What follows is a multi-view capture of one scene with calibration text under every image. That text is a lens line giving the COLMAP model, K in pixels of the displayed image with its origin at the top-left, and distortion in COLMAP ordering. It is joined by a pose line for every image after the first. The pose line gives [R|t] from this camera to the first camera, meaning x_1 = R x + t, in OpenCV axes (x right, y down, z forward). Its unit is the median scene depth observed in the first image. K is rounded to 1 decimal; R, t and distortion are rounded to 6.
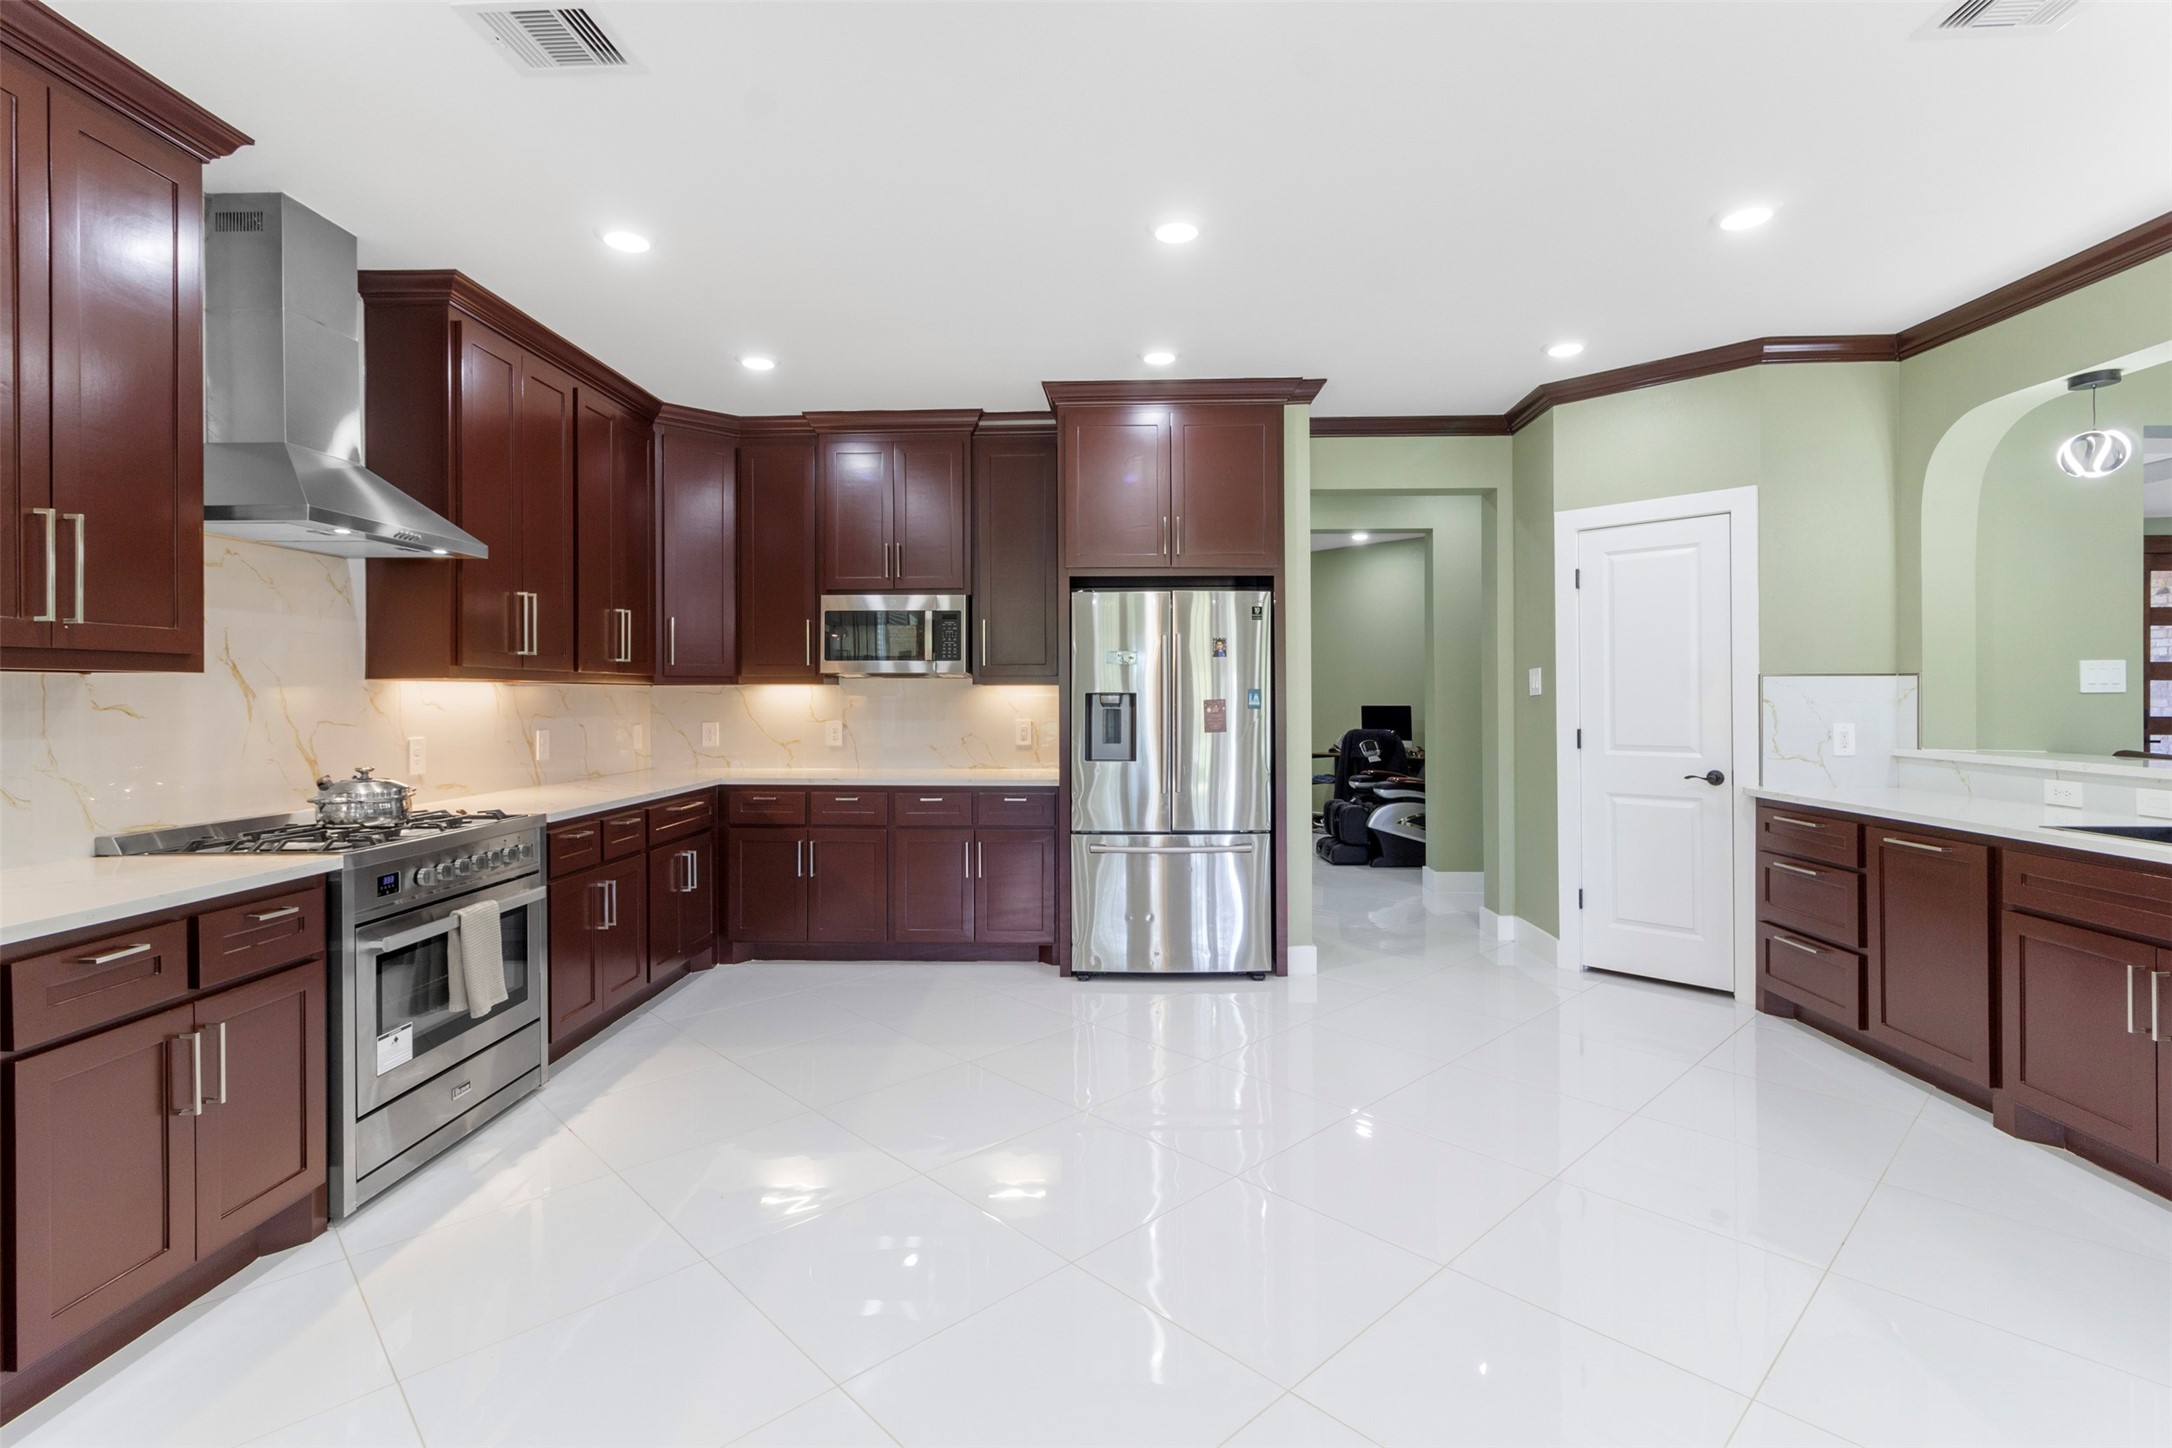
lens RADIAL K [[1014.7, 0, 1086.5], [0, 1014.7, 702.9], [0, 0, 1]] dist [-0.002368, 0.000567]
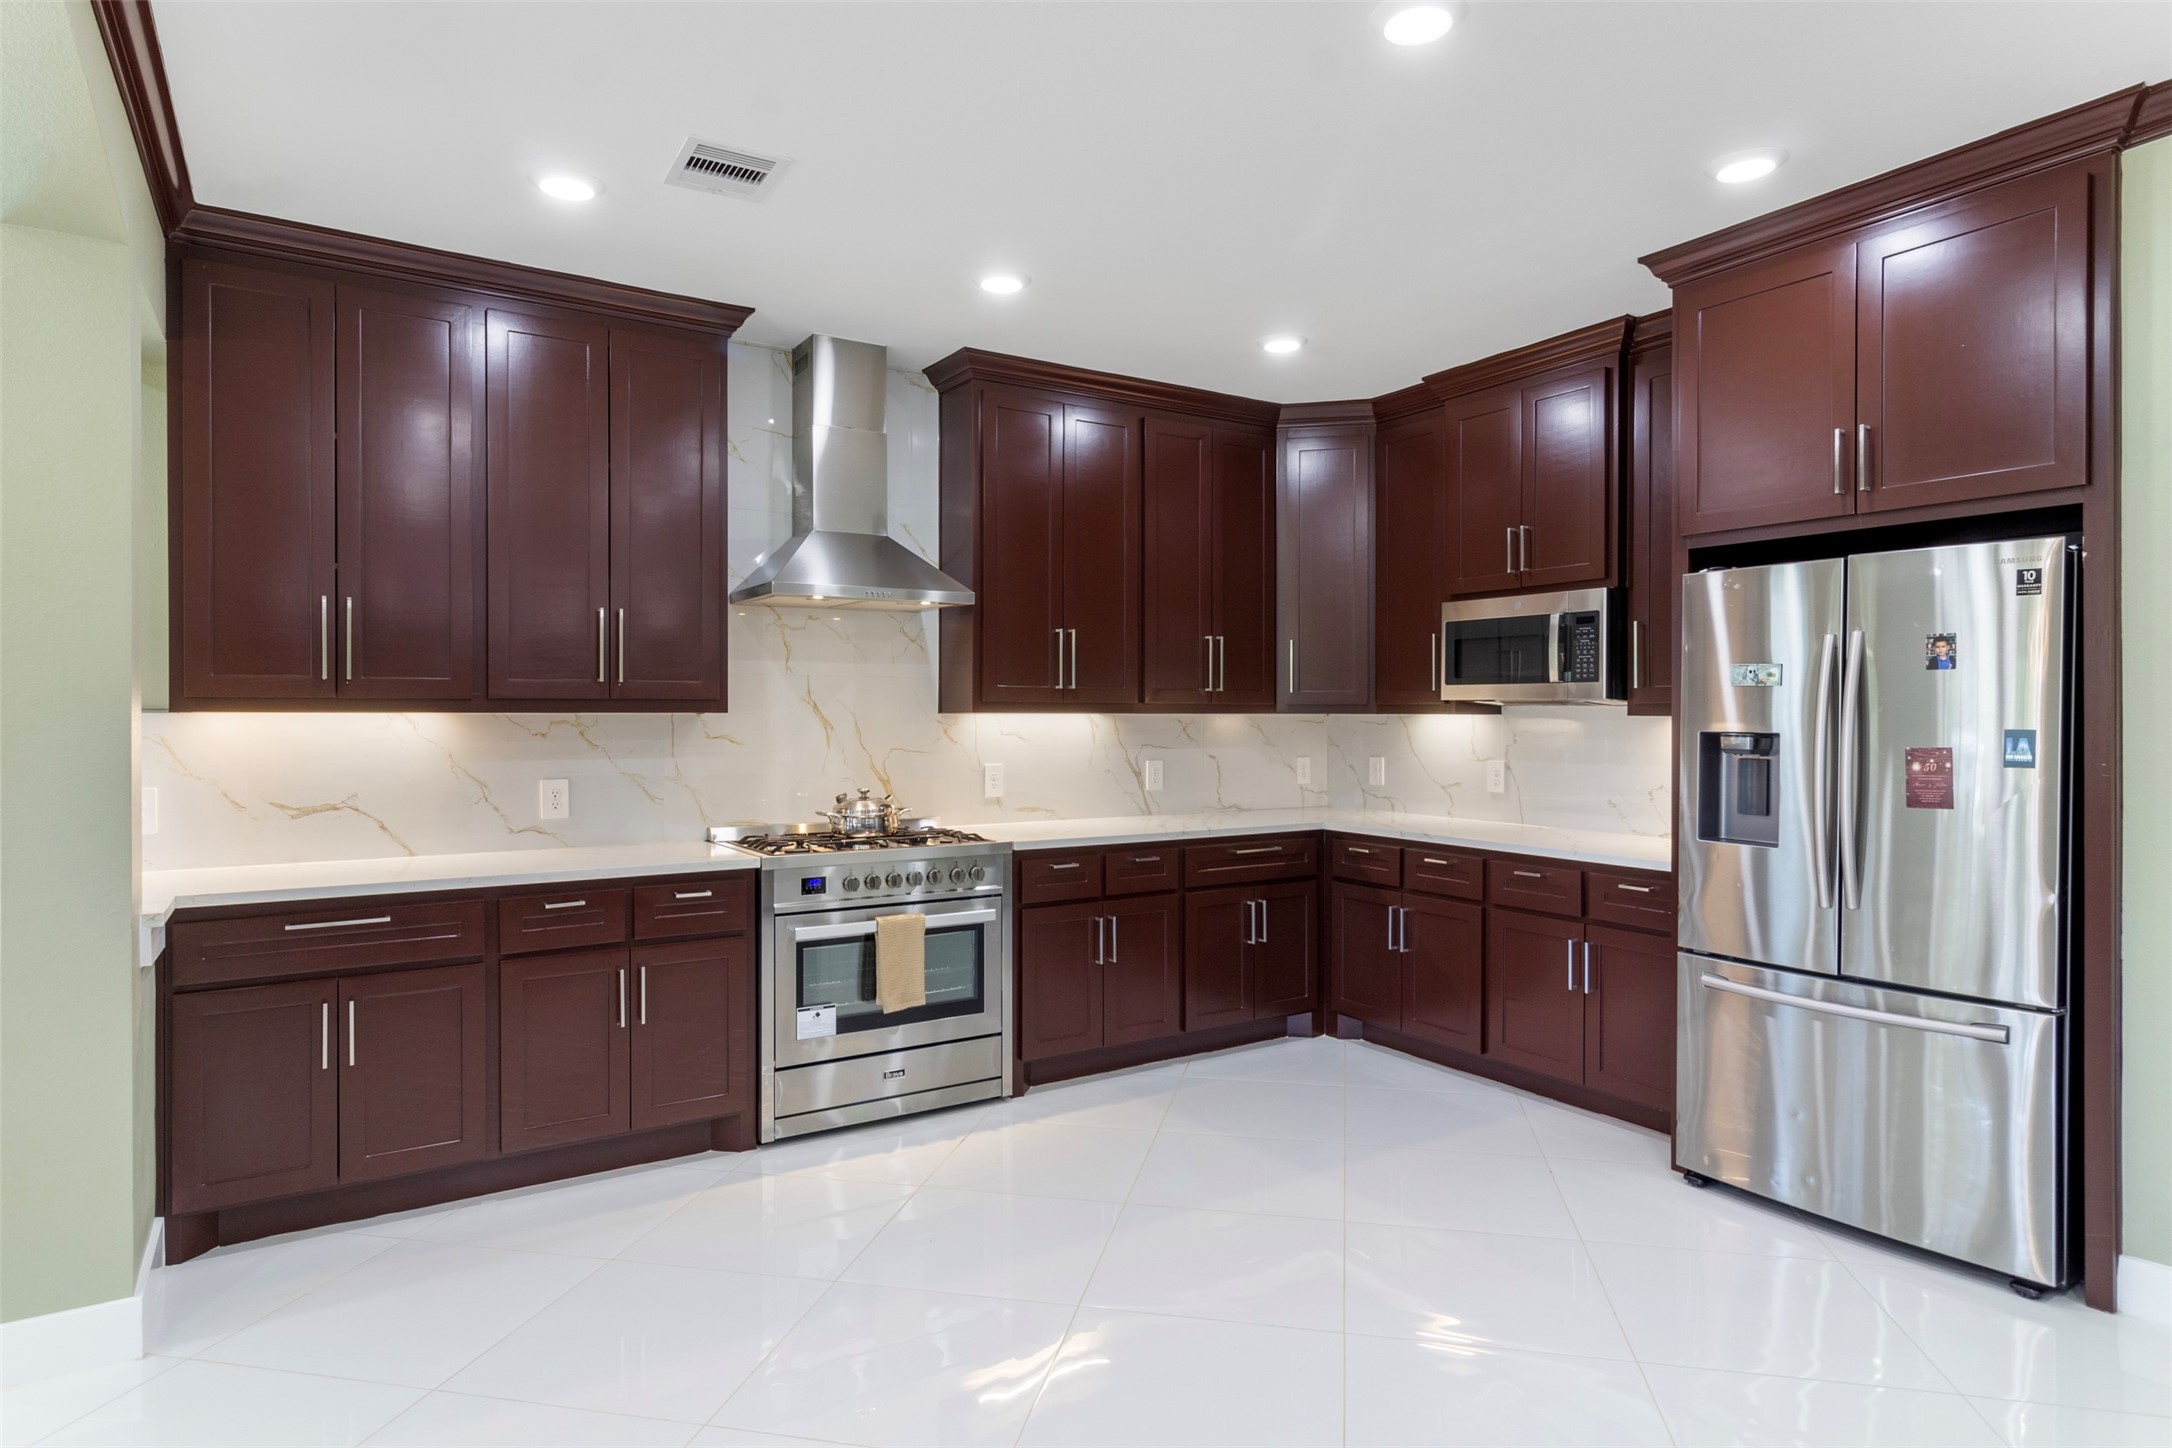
lens RADIAL K [[1197.9, 0, 1088.9], [0, 1197.9, 723.3], [0, 0, 1]] dist [0.003044, -0.000214]
pose [[0.569743, 0.010128, -0.821761, 0.398982], [-0.008804, 0.999942, 0.006220, -0.016509], [0.821776, 0.003691, 0.569799, 0.264061]]
